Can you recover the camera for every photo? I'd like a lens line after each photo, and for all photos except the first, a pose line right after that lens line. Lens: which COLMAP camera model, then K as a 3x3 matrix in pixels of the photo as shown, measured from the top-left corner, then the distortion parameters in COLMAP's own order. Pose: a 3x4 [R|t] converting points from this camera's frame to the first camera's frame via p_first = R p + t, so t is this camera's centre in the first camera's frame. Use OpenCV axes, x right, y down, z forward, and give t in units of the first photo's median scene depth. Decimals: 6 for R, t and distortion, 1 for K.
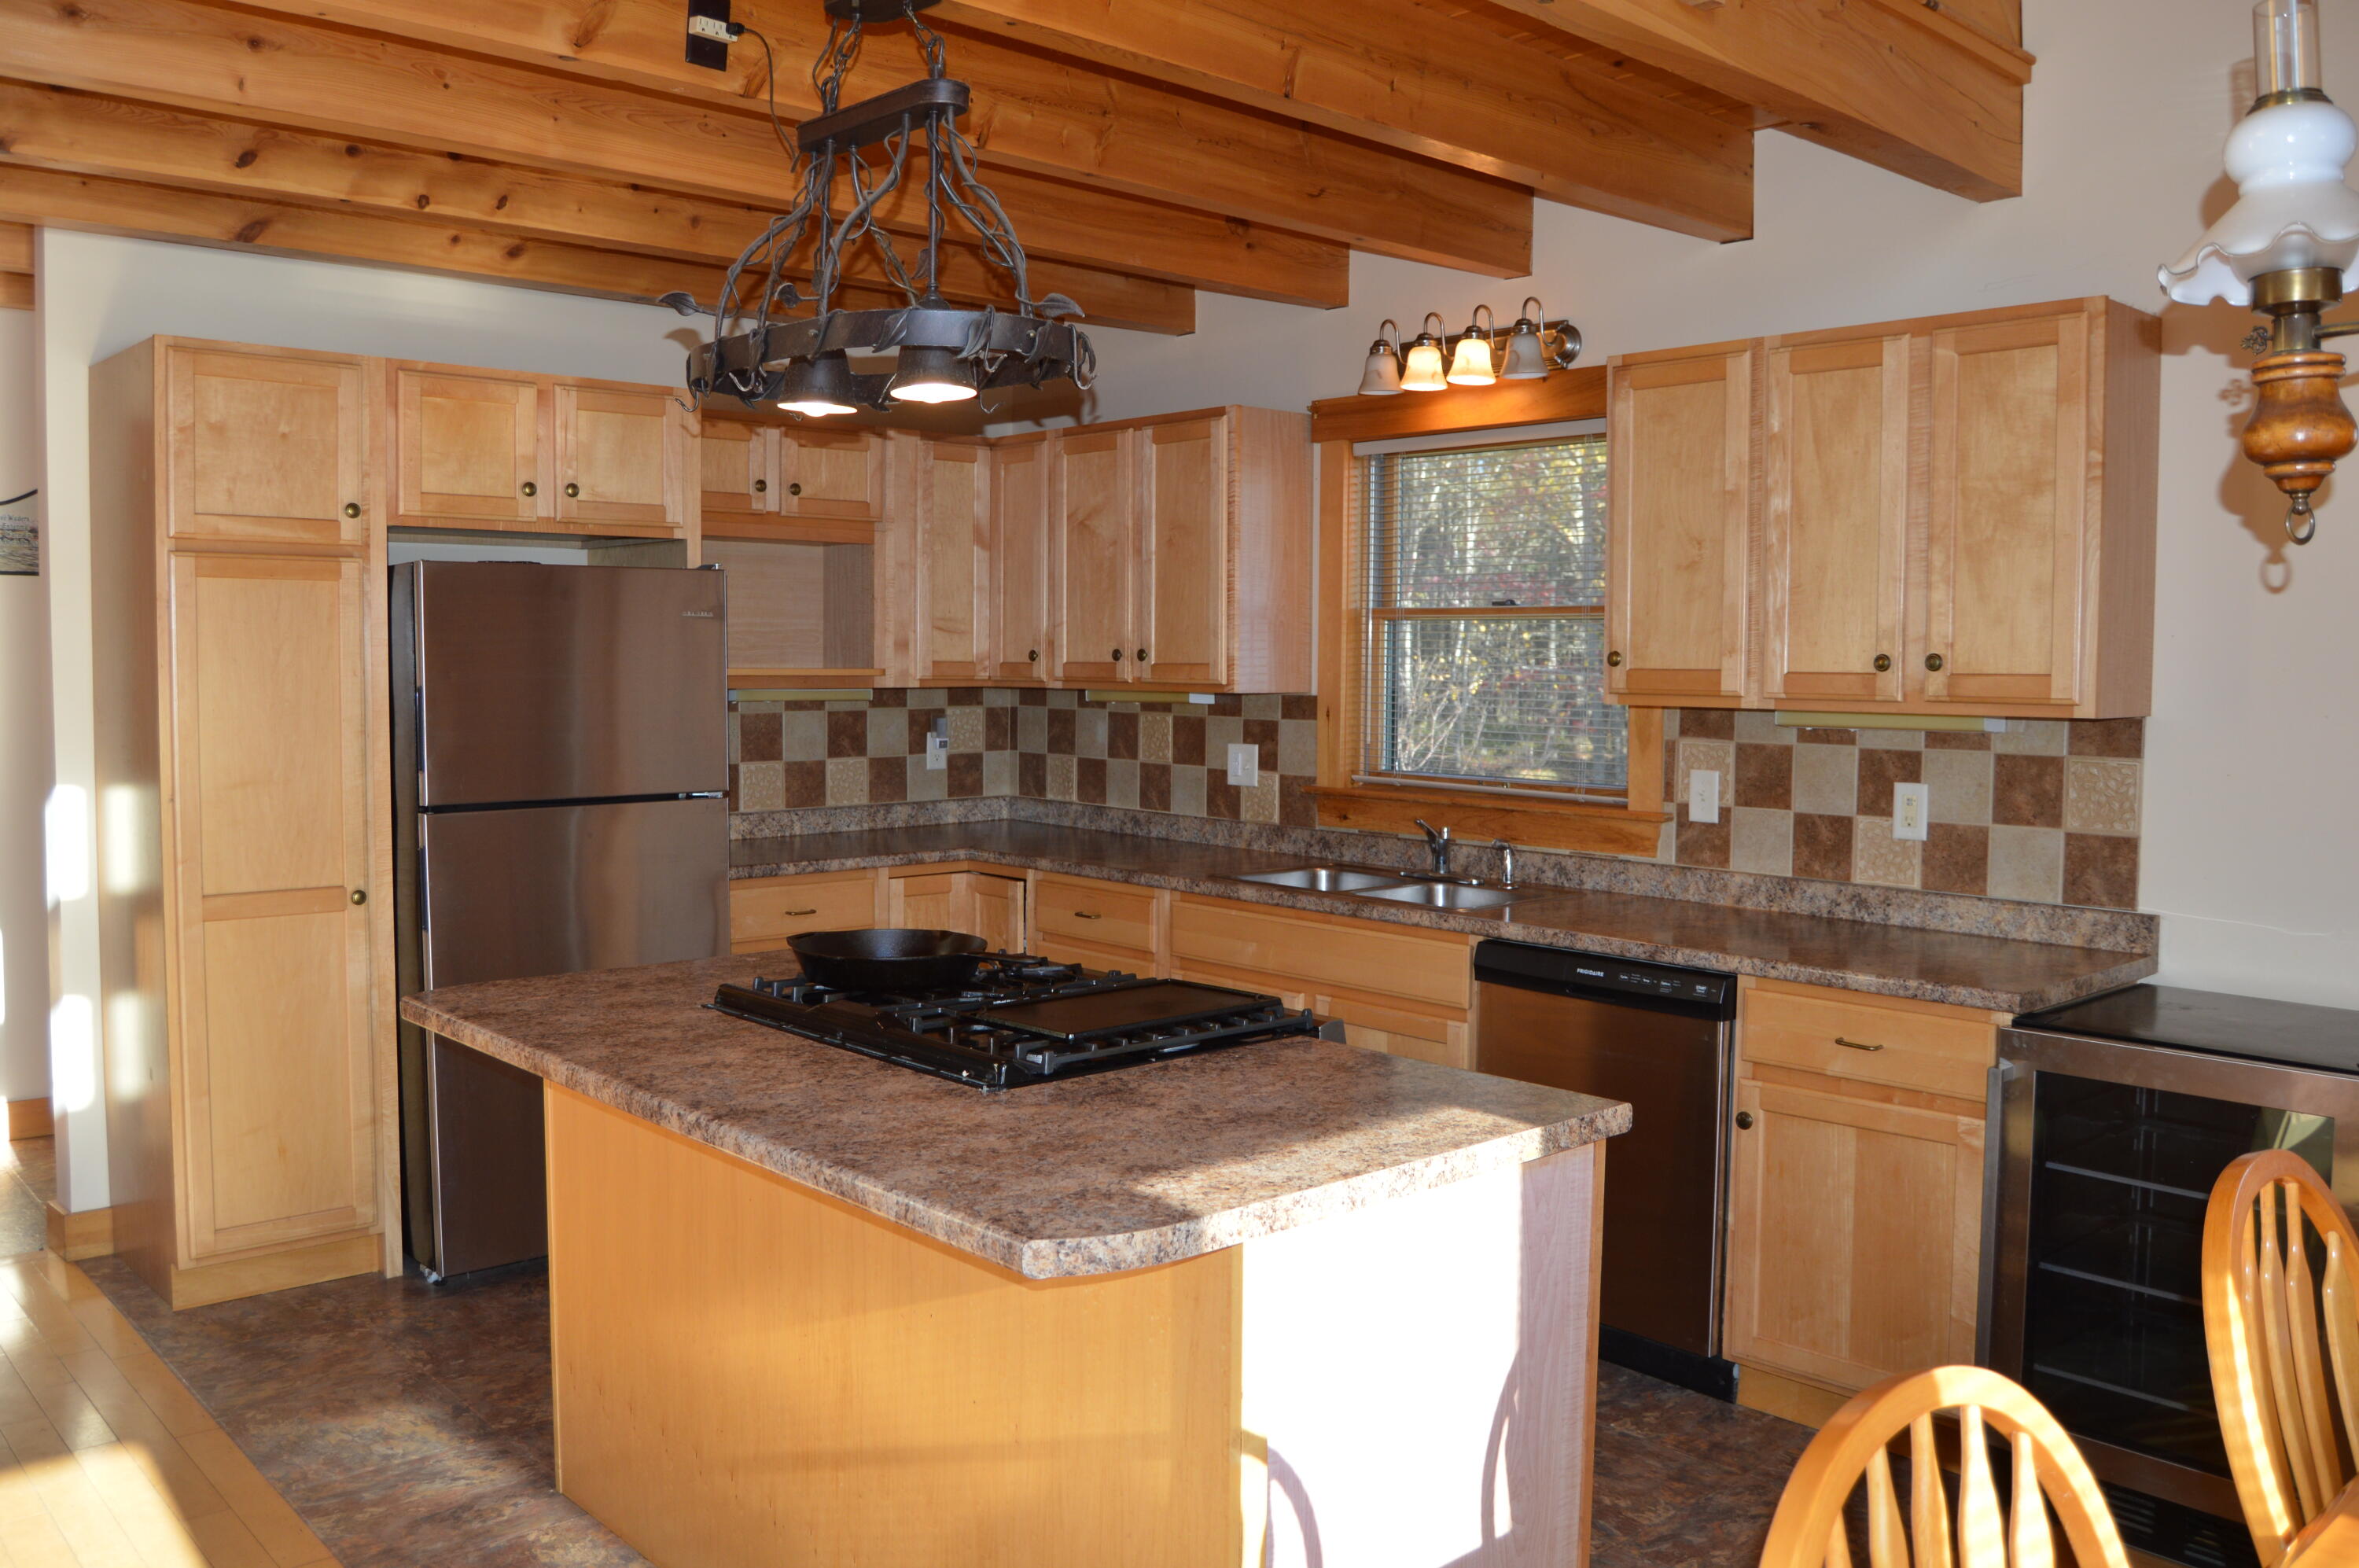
lens RADIAL K [[1867.9, 0, 1170.4], [0, 1867.9, 766.2], [0, 0, 1]] dist [-0.097282, 0.045494]
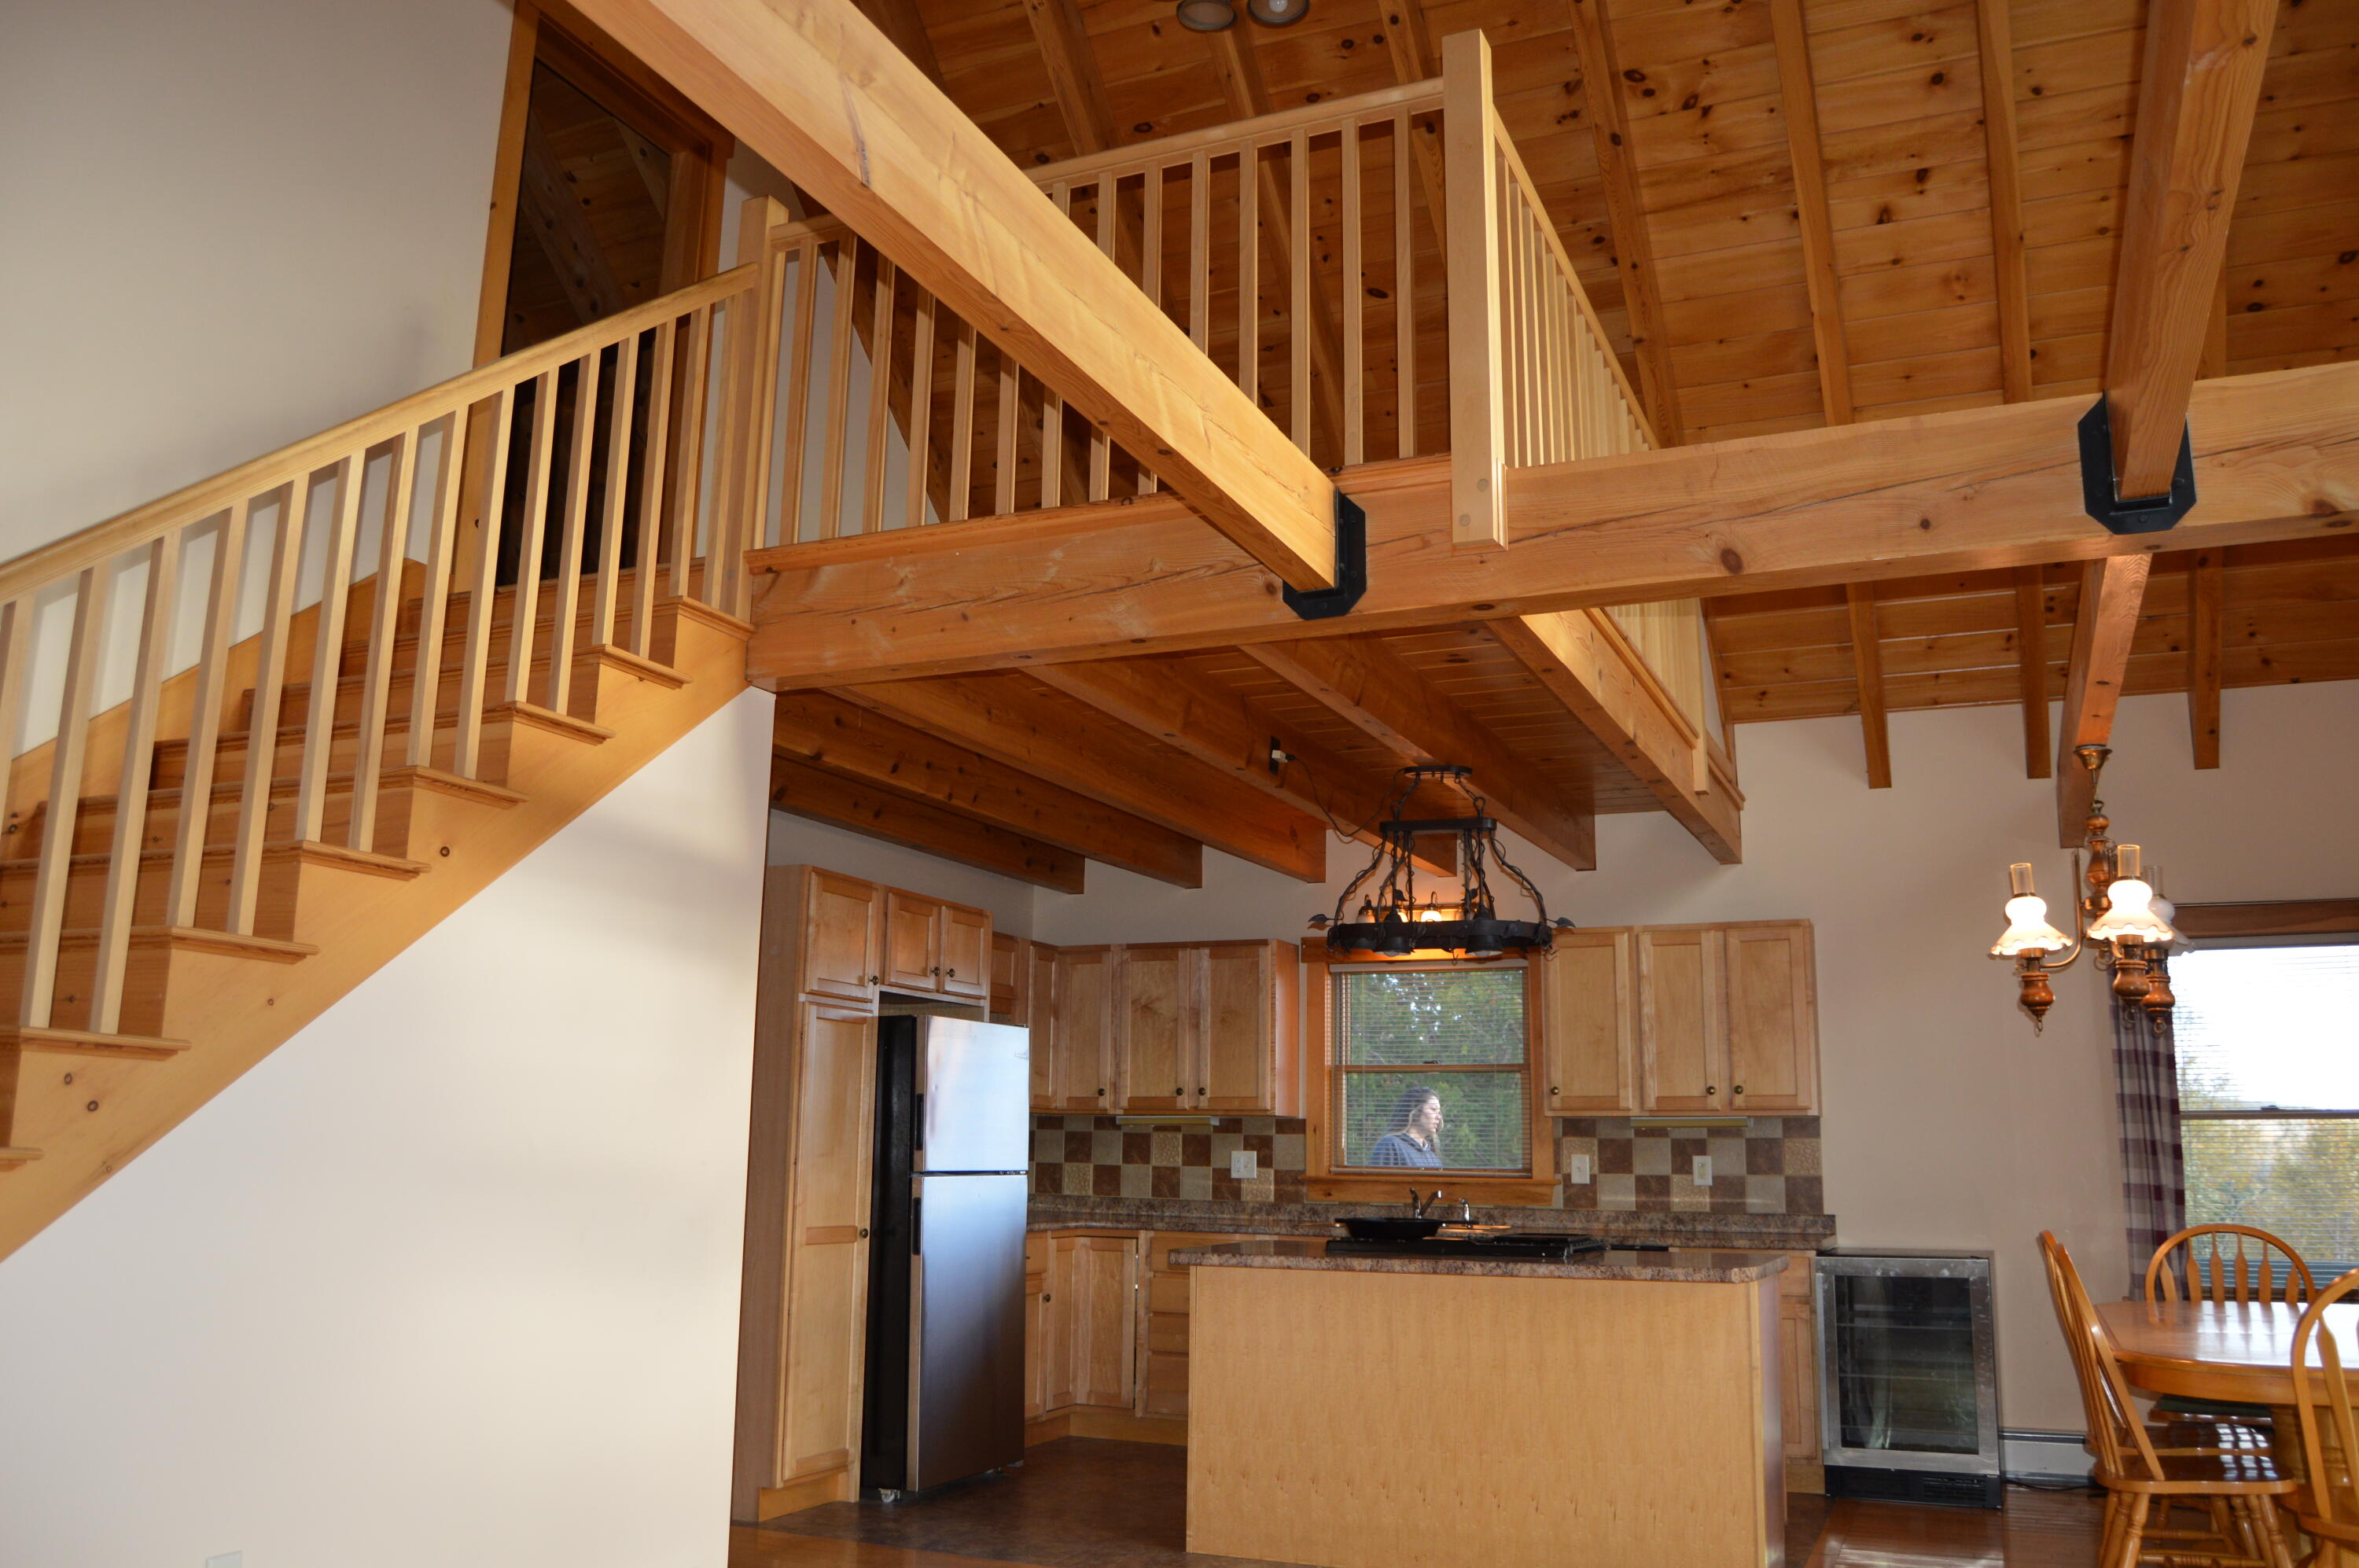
lens RADIAL K [[1867.9, 0, 1170.4], [0, 1867.9, 766.2], [0, 0, 1]] dist [-0.097282, 0.045494]
pose [[0.917188, 0.086919, 0.388859, -0.818080], [0.014867, 0.967773, -0.251386, 0.084065], [-0.398178, 0.236349, 0.886337, -0.538858]]
